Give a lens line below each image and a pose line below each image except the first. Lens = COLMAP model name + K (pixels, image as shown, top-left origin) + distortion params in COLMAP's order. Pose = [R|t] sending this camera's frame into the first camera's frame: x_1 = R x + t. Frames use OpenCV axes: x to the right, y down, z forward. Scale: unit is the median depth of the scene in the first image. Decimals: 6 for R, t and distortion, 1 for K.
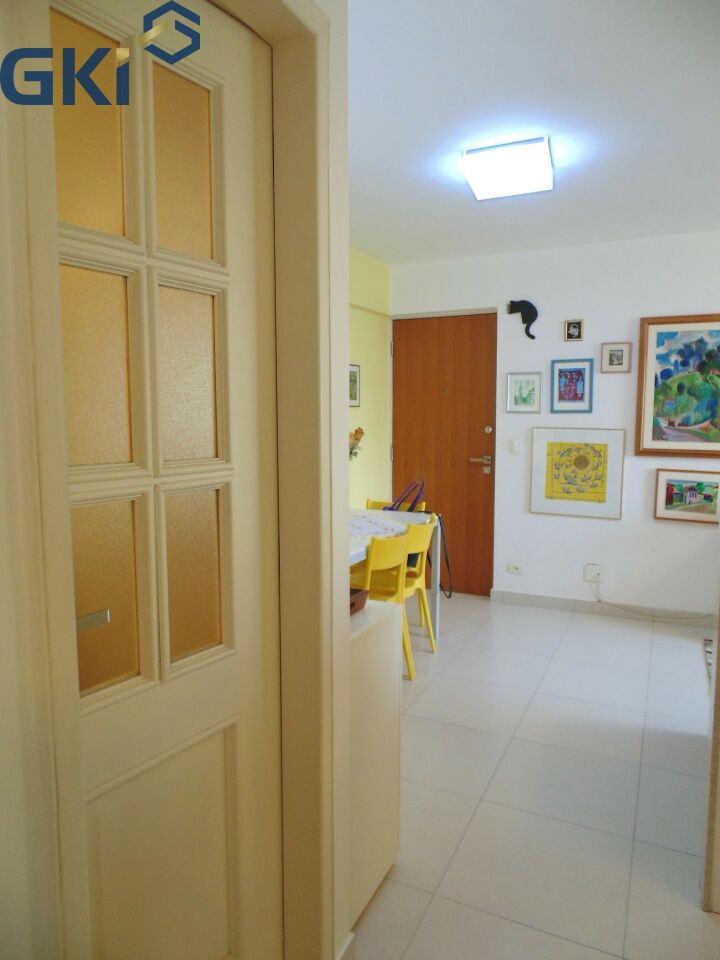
lens RADIAL K [[627.2, 0, 362.5], [0, 627.2, 468.0], [0, 0, 1]] dist [-0.002721, -0.023173]
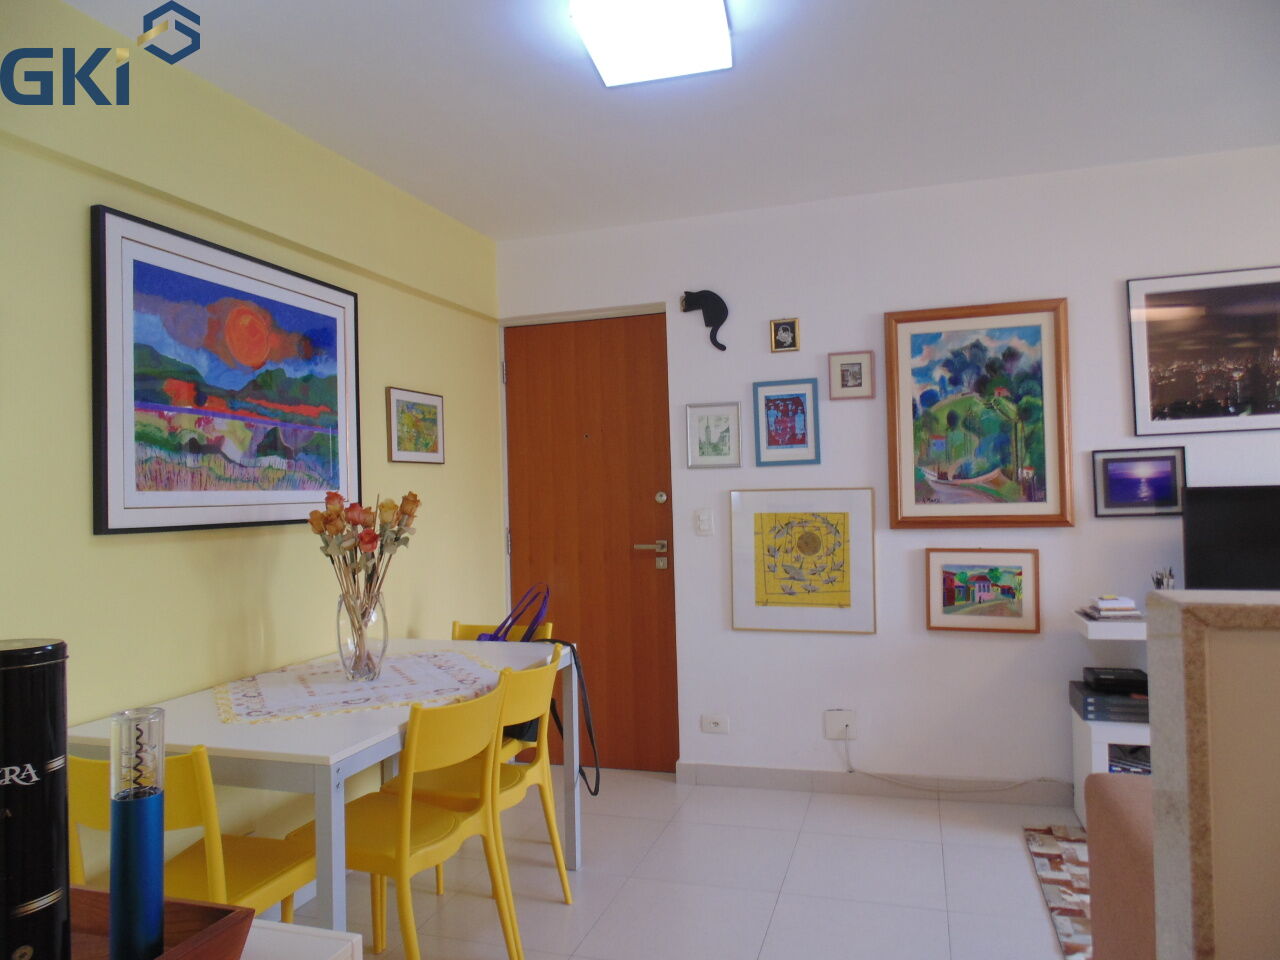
lens RADIAL K [[850.2, 0, 640.0], [0, 850.2, 480.0], [0, 0, 1]] dist [-0.019938, 0.000527]
pose [[0.989178, -0.027873, 0.144050, 0.067857], [0.042435, 0.994180, -0.099027, 0.004769], [-0.140452, 0.104068, 0.984603, 0.198608]]
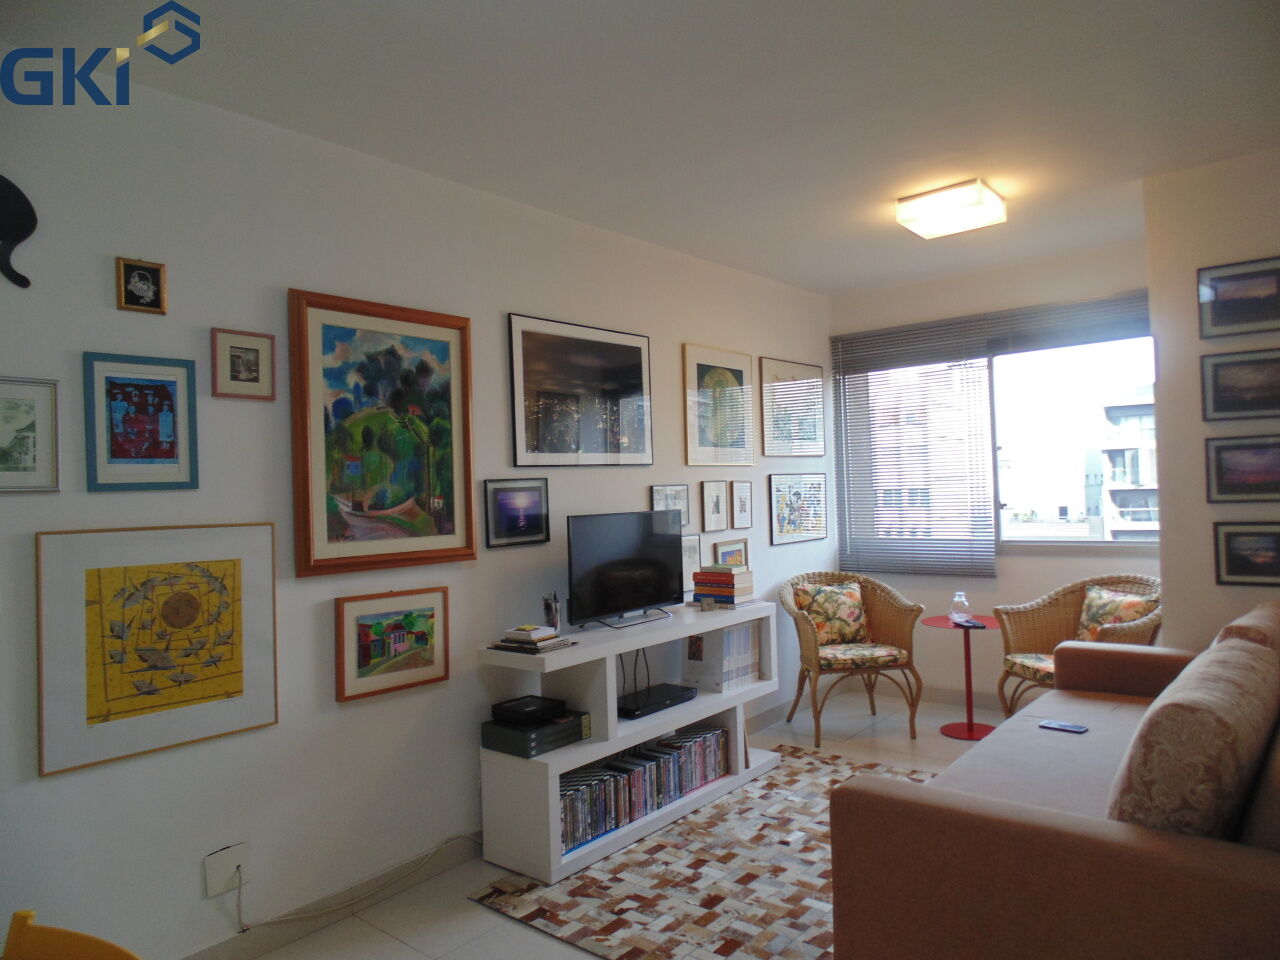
lens RADIAL K [[850.2, 0, 640.0], [0, 850.2, 480.0], [0, 0, 1]] dist [-0.019938, 0.000527]
pose [[0.236411, 0.000894, 0.971653, -0.118742], [0.116970, 0.992701, -0.029373, -0.043848], [-0.964587, 0.120598, 0.234581, 0.600841]]
